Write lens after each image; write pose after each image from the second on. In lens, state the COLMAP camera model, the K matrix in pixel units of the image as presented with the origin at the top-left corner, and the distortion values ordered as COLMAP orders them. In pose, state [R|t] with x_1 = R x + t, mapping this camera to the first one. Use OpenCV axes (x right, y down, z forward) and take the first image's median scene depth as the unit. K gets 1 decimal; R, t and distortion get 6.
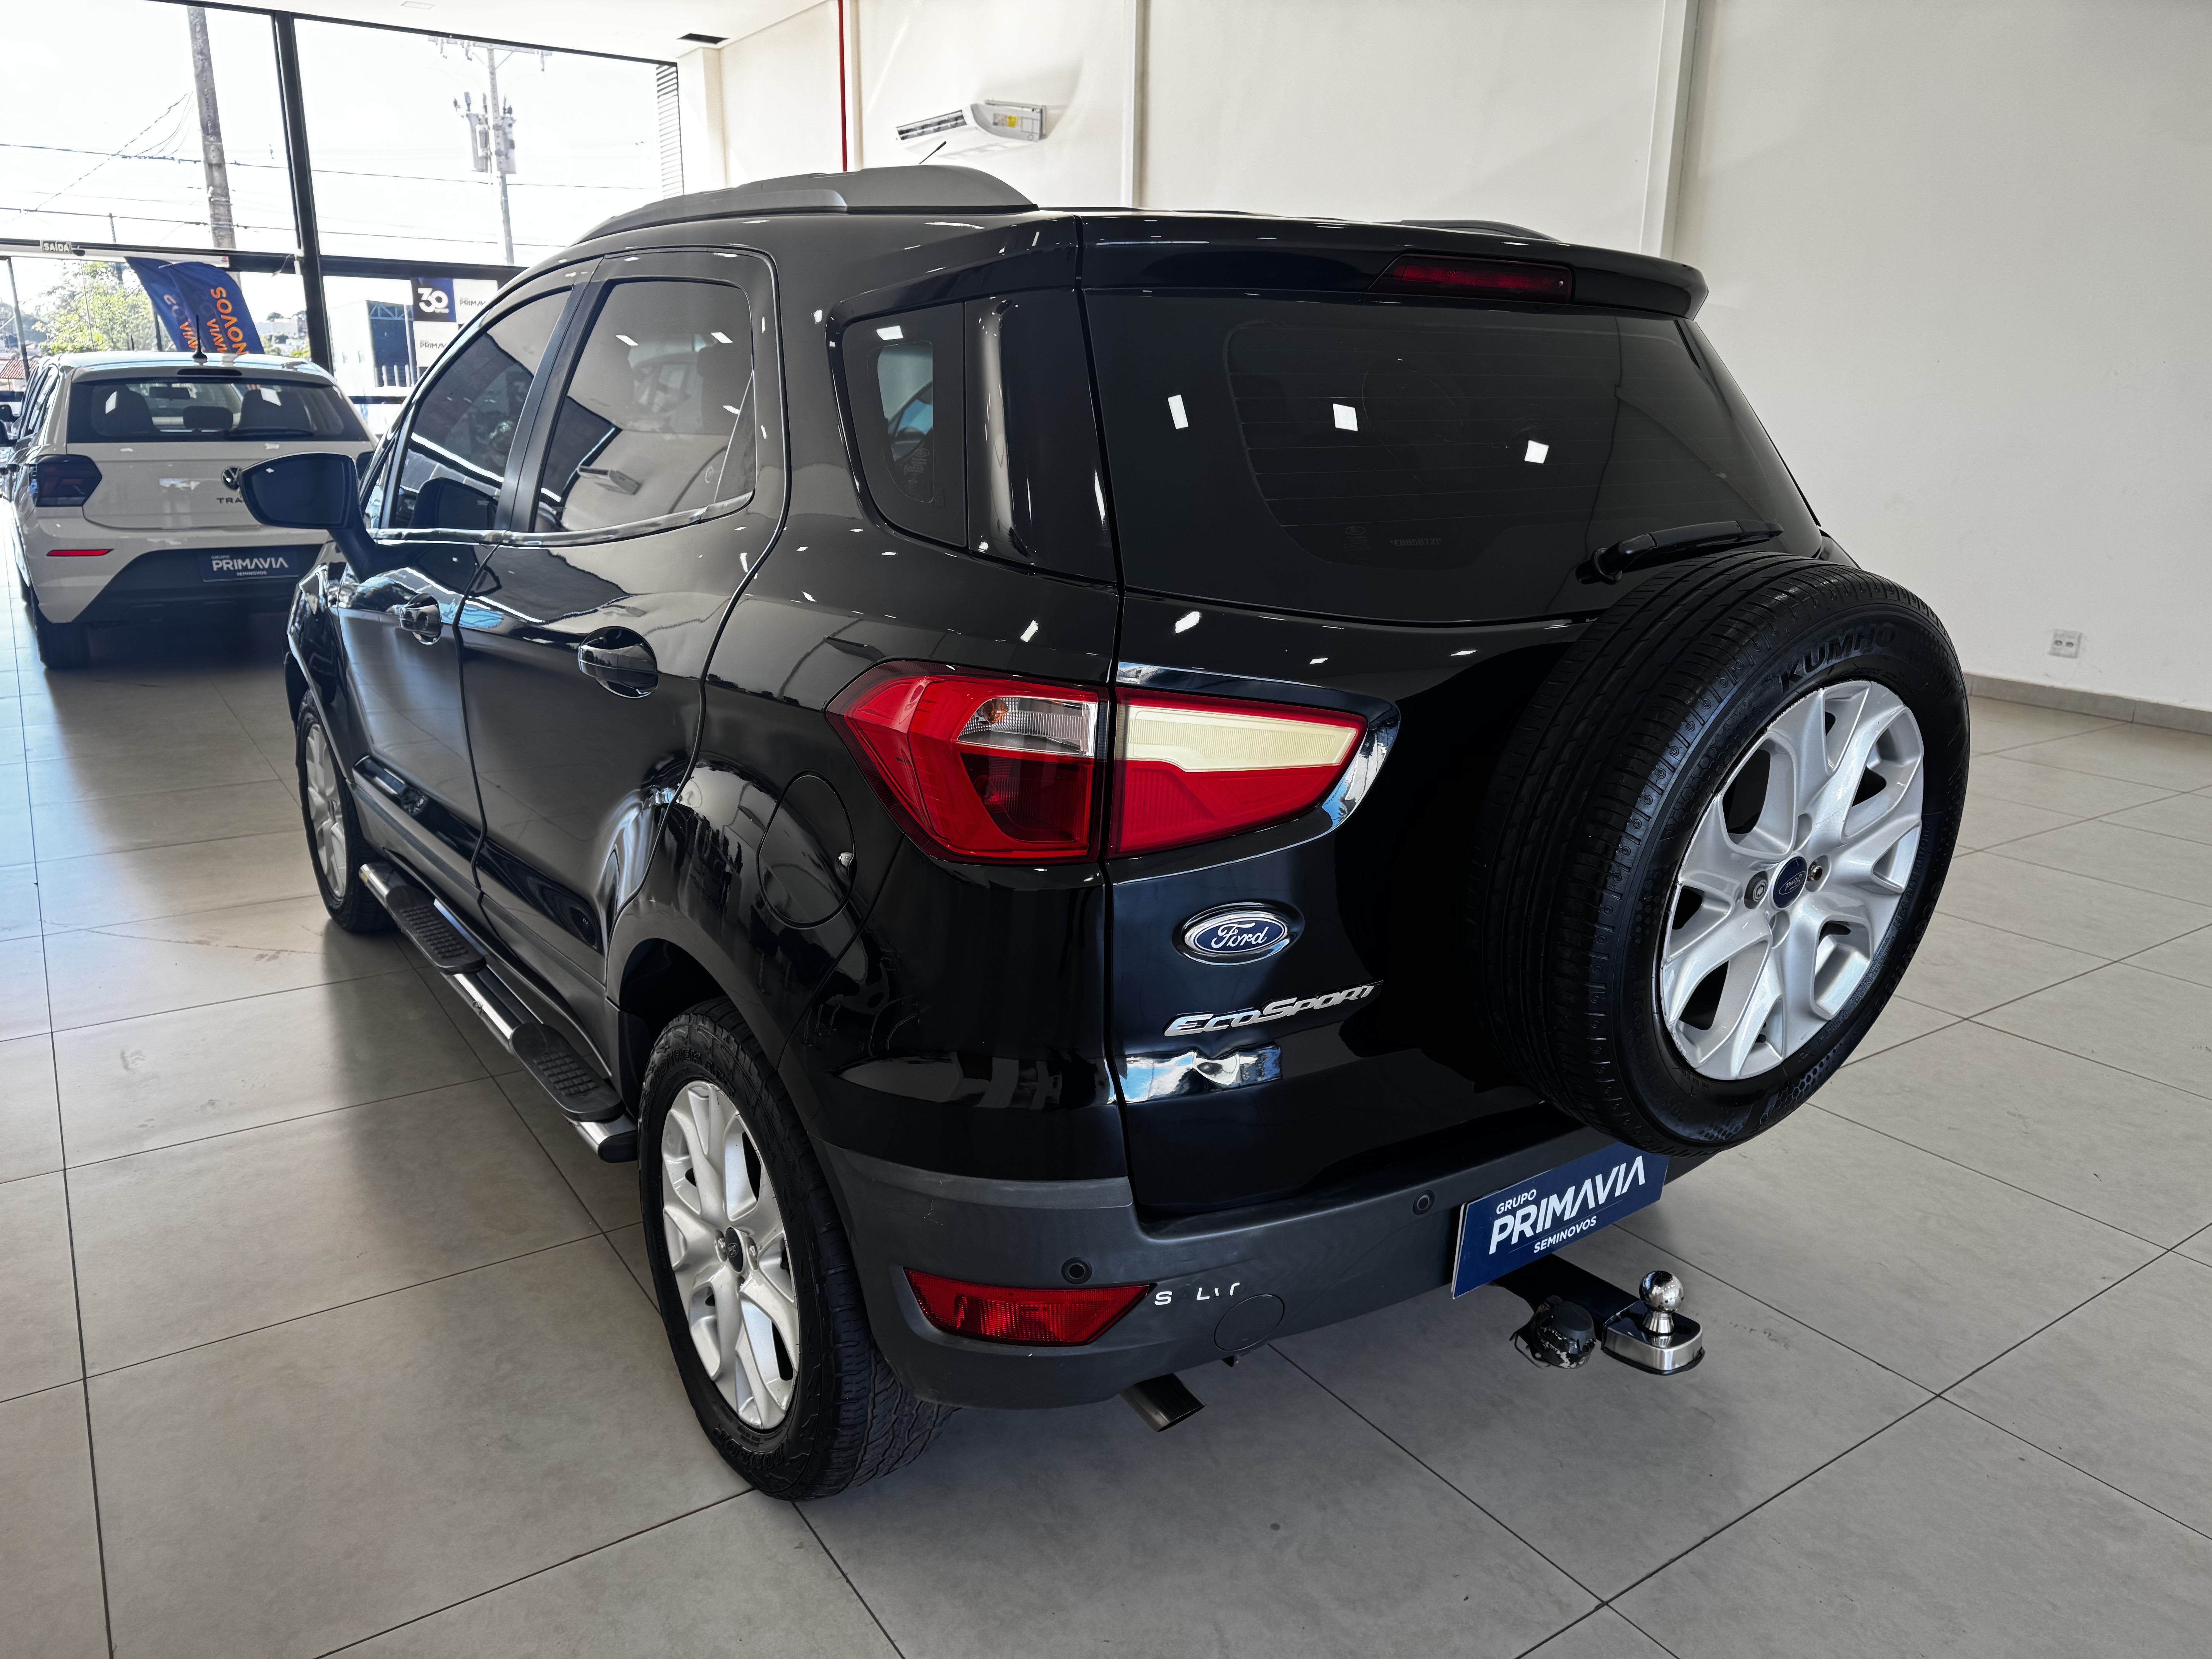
lens RADIAL K [[1608.3, 0, 1106.0], [0, 1608.3, 829.5], [0, 0, 1]] dist [0.002332, -0.000477]
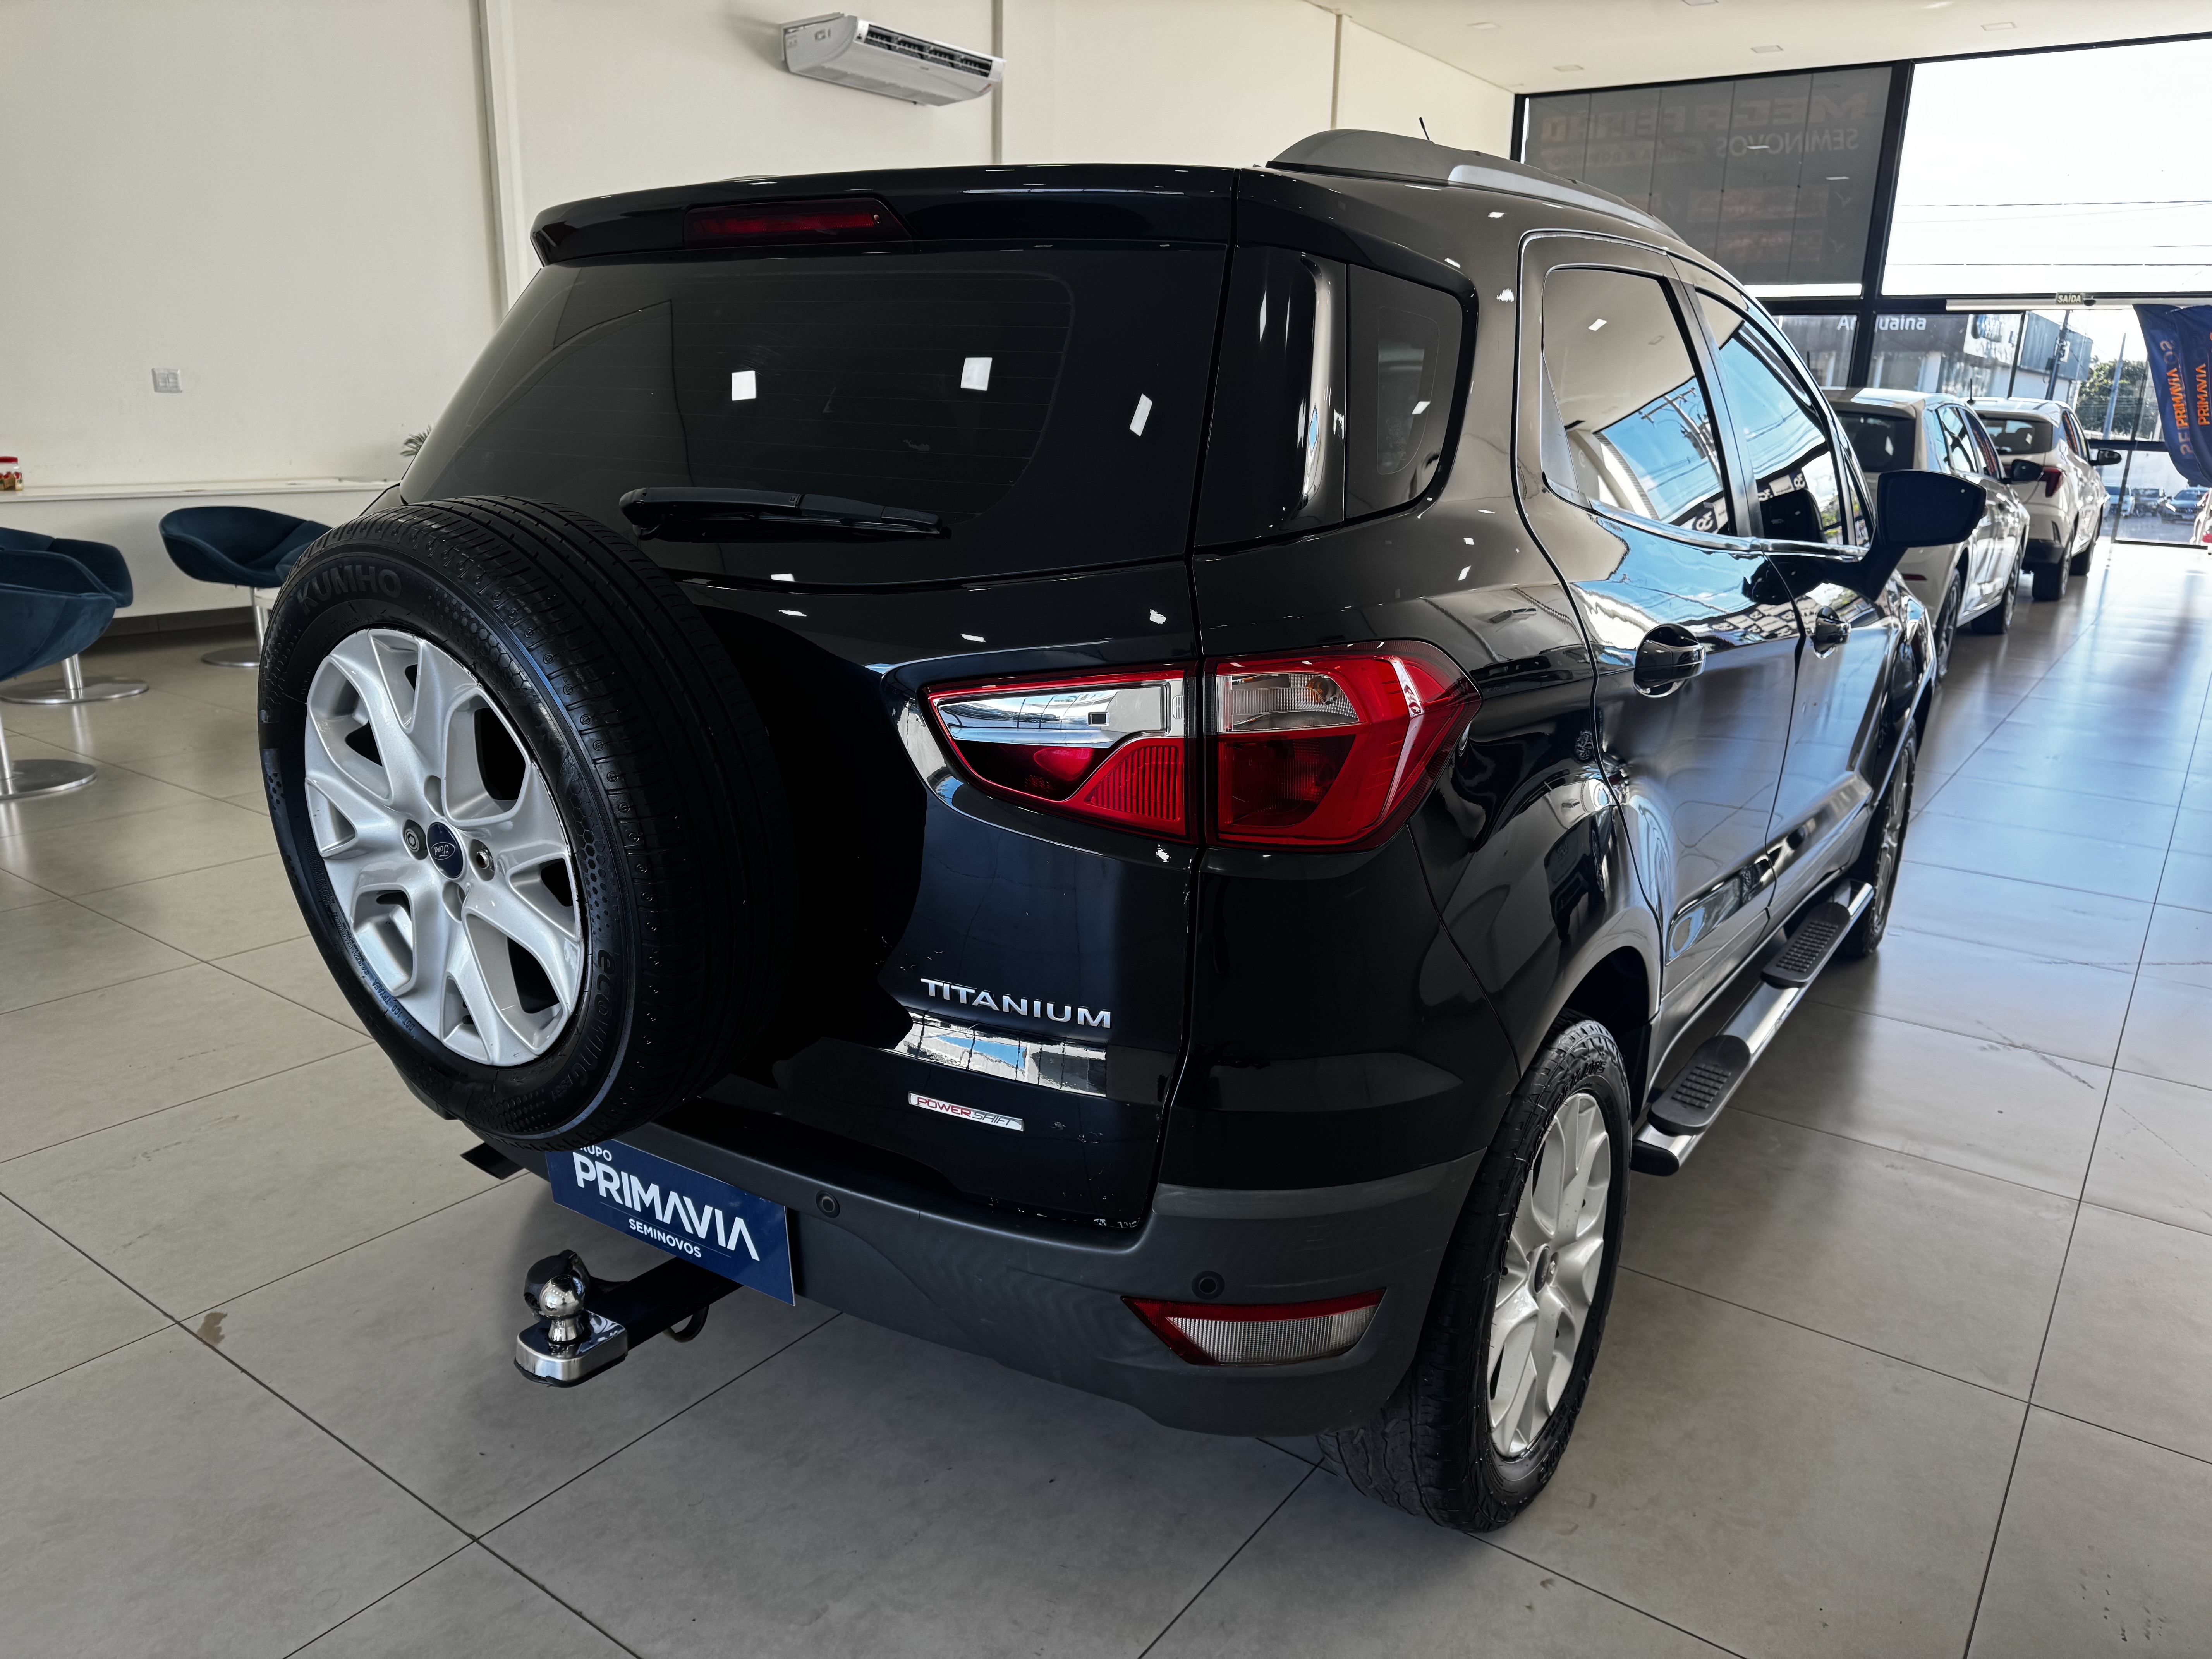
lens RADIAL K [[1553.2, 0, 1106.0], [0, 1553.2, 829.5], [0, 0, 1]] dist [-0.003562, -0.001863]
pose [[0.354395, 0.245624, -0.902260, 1.113376], [-0.266996, 0.951297, 0.154101, -0.174090], [0.896168, 0.186287, 0.402715, 0.820672]]
